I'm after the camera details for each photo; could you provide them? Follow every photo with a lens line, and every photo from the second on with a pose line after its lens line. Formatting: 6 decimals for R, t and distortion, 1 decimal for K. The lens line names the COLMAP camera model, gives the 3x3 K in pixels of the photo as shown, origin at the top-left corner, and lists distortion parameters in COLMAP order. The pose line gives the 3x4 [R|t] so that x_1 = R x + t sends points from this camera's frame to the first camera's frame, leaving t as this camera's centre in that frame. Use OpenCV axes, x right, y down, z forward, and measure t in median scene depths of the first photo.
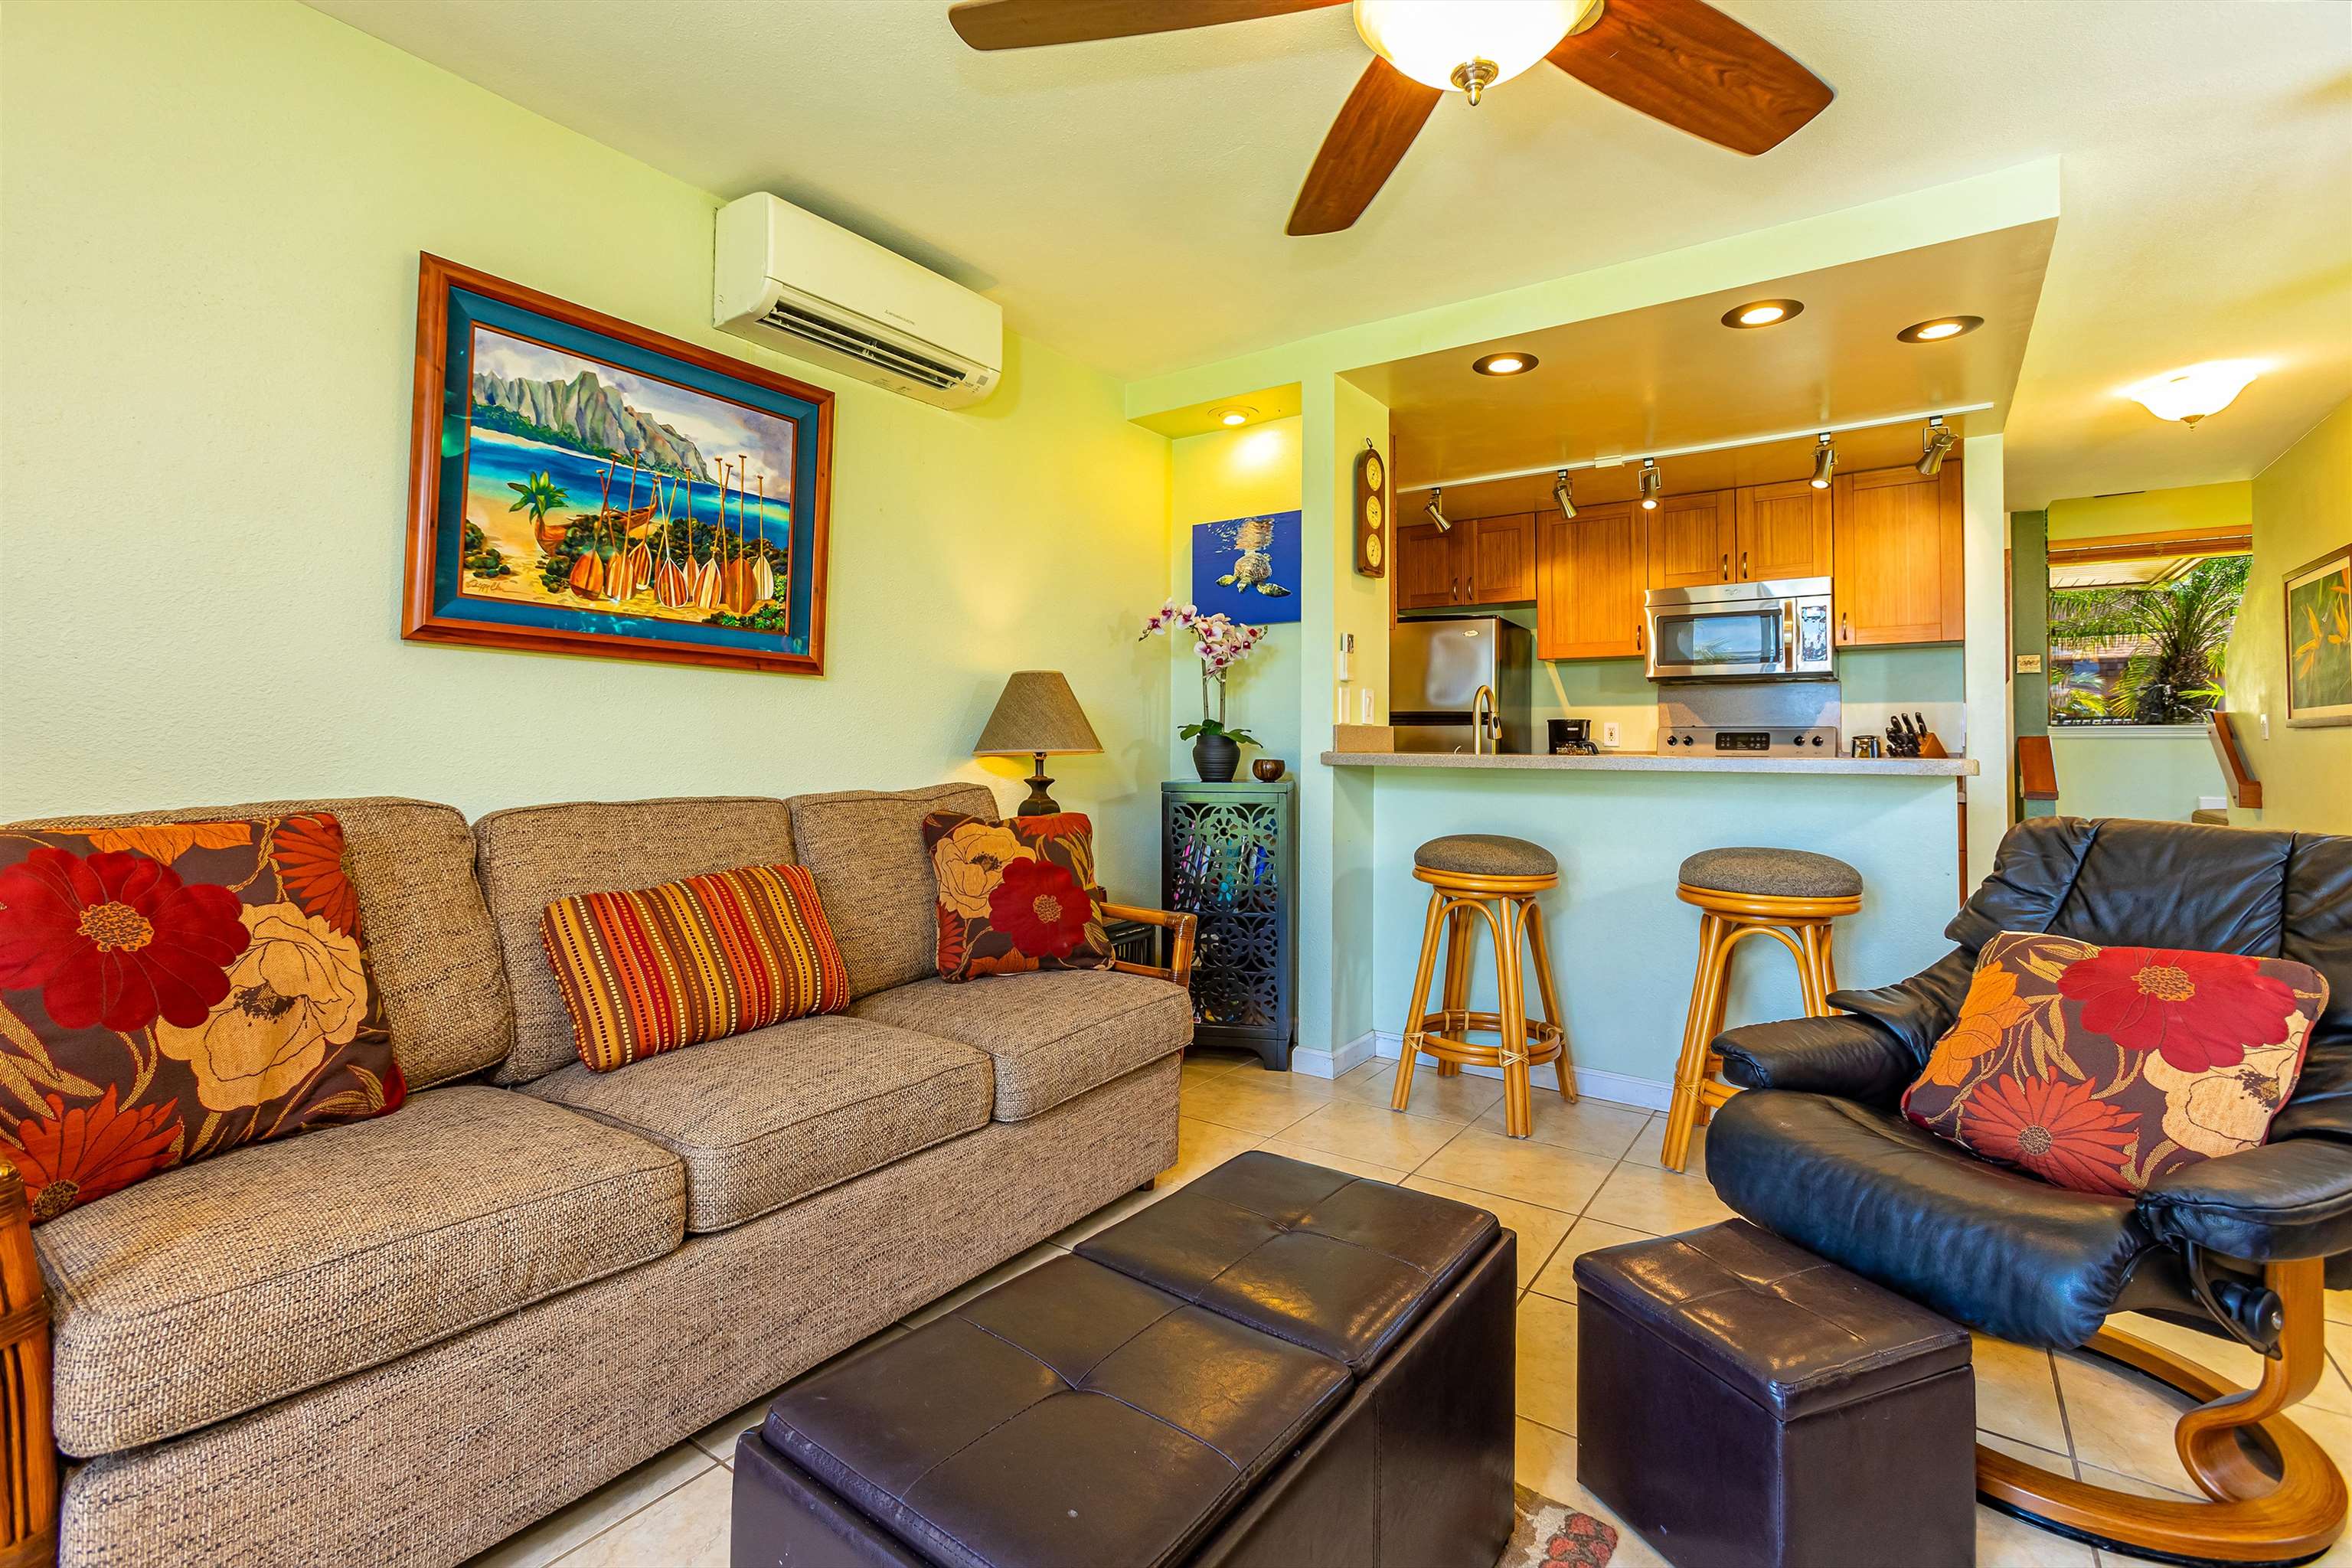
lens RADIAL K [[1048.4, 0, 1177.0], [0, 1048.4, 721.7], [0, 0, 1]] dist [-0.012354, 0.003424]
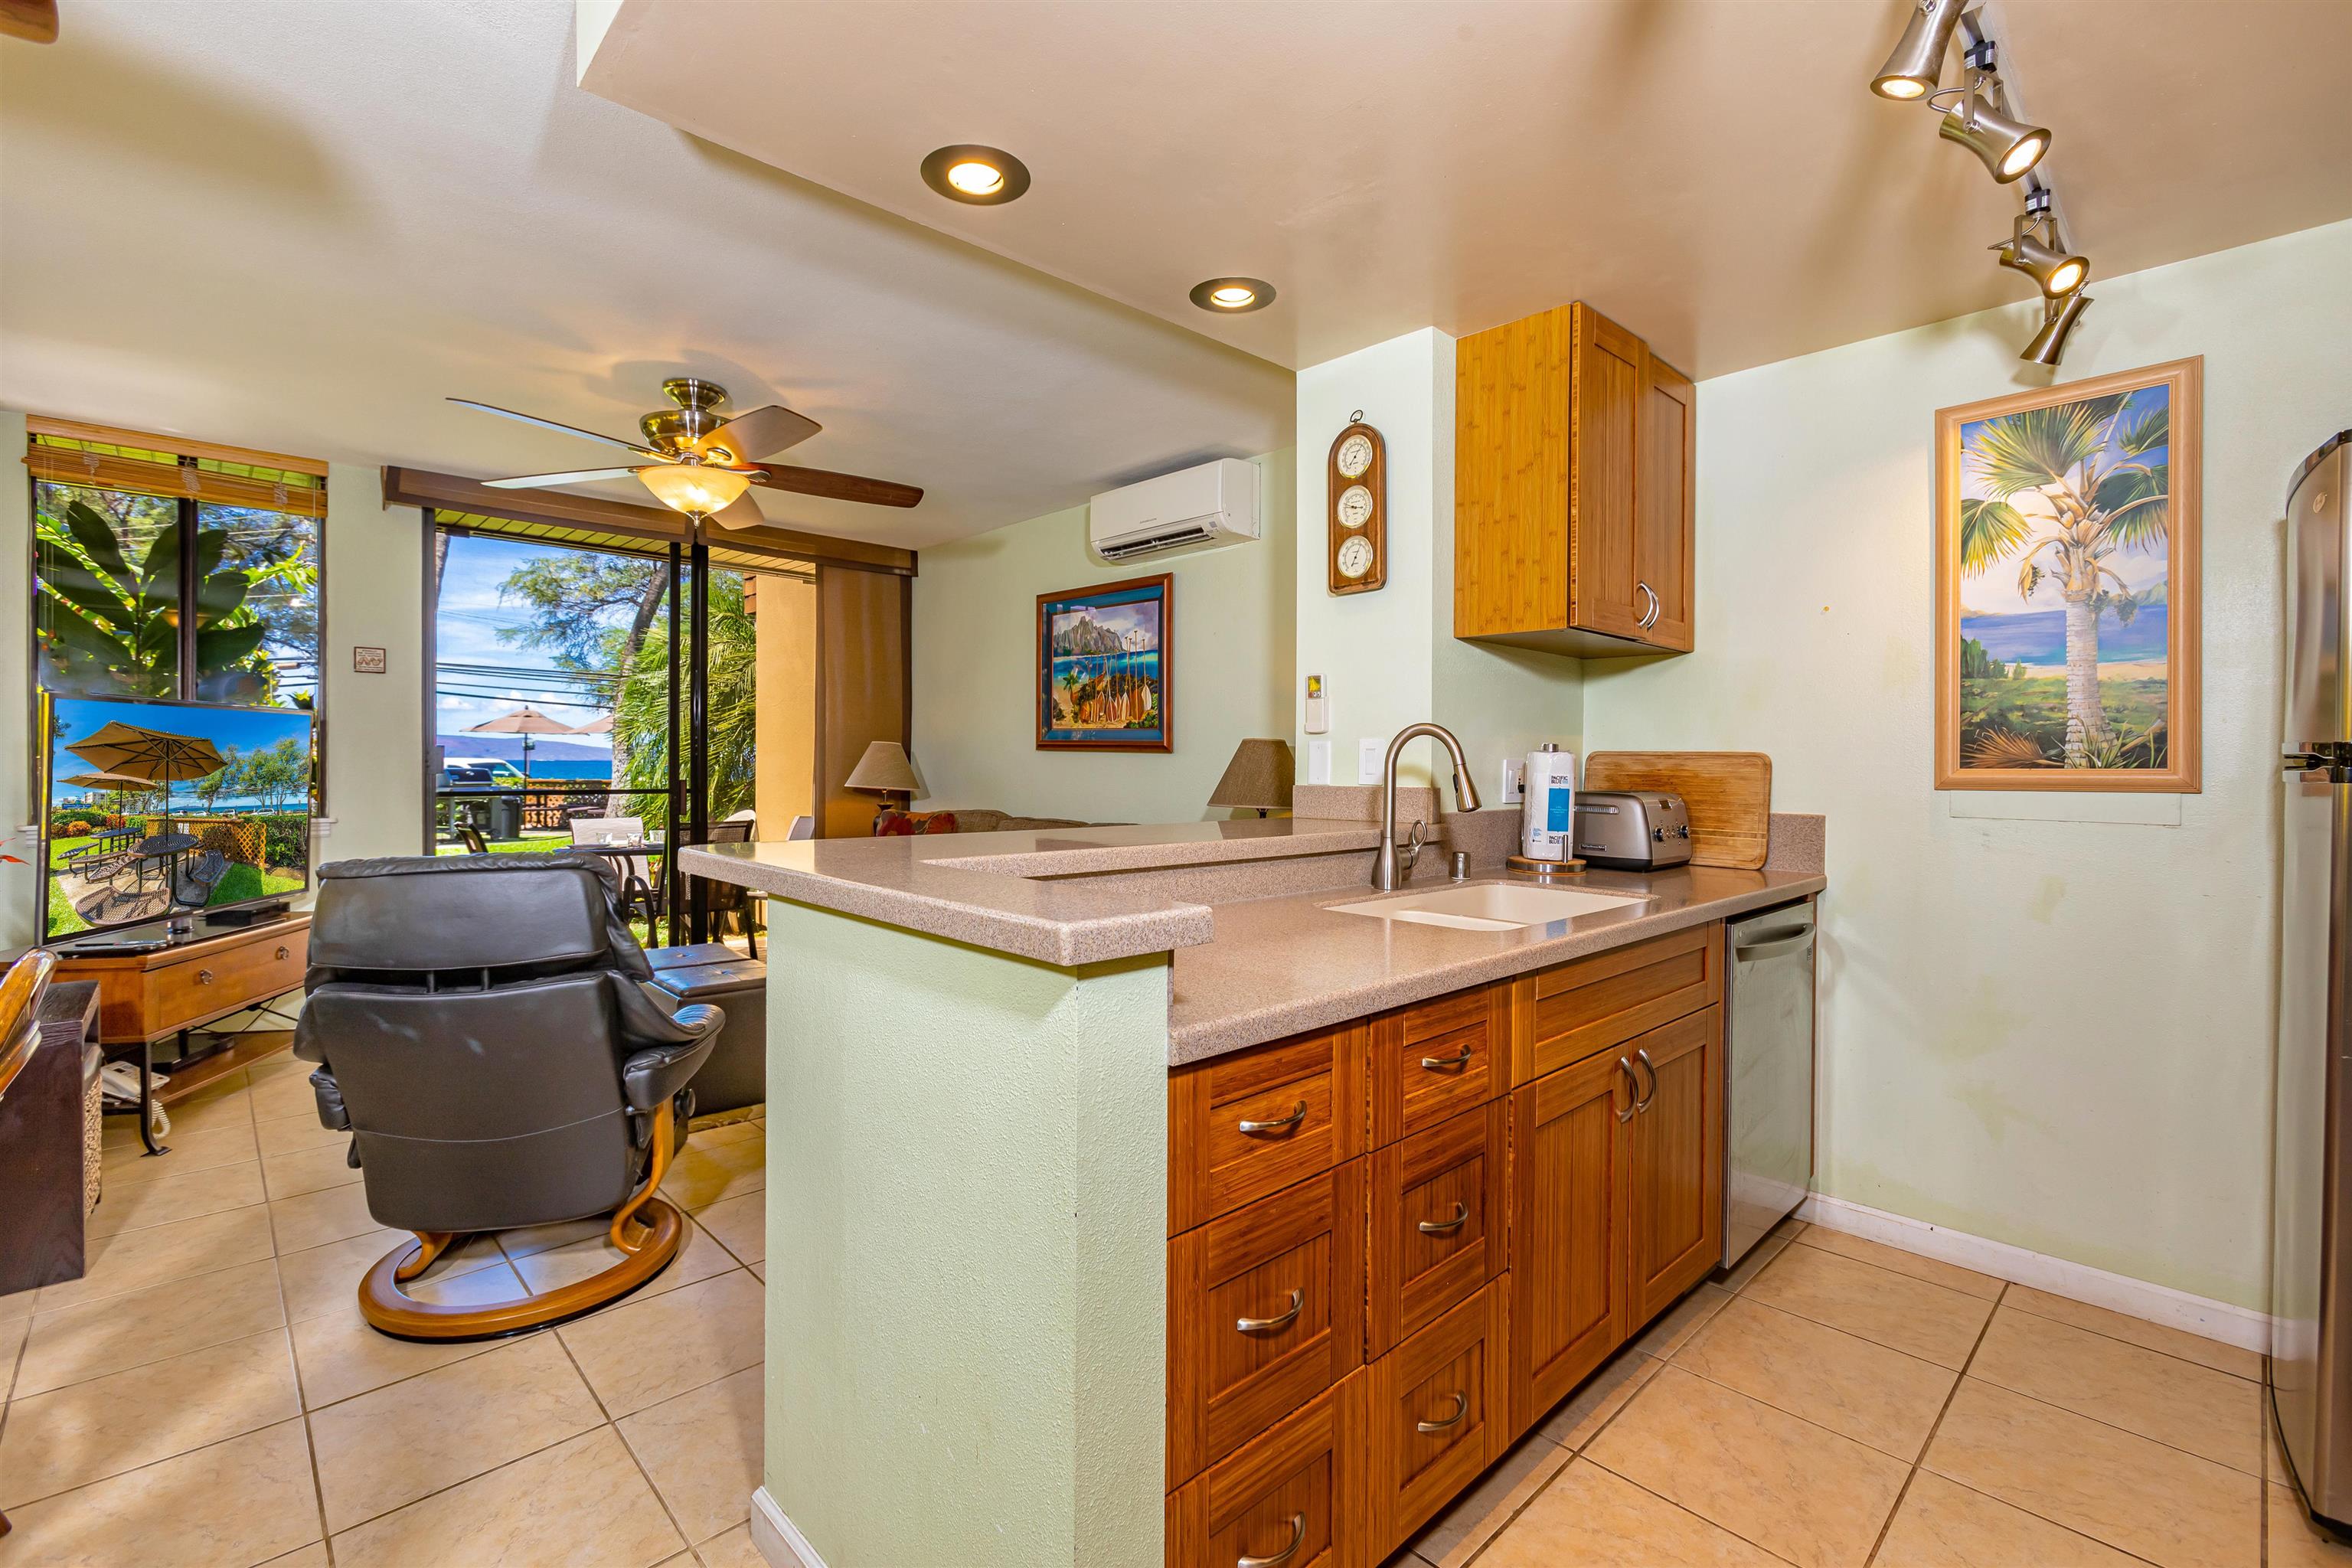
lens RADIAL K [[1048.4, 0, 1086.9], [0, 1048.4, 751.2], [0, 0, 1]] dist [-0.012354, 0.003424]
pose [[-0.254849, -0.014469, -0.966873, 1.219743], [0.019329, 0.999612, -0.020054, -0.014460], [0.966788, -0.023799, -0.254471, 1.254599]]
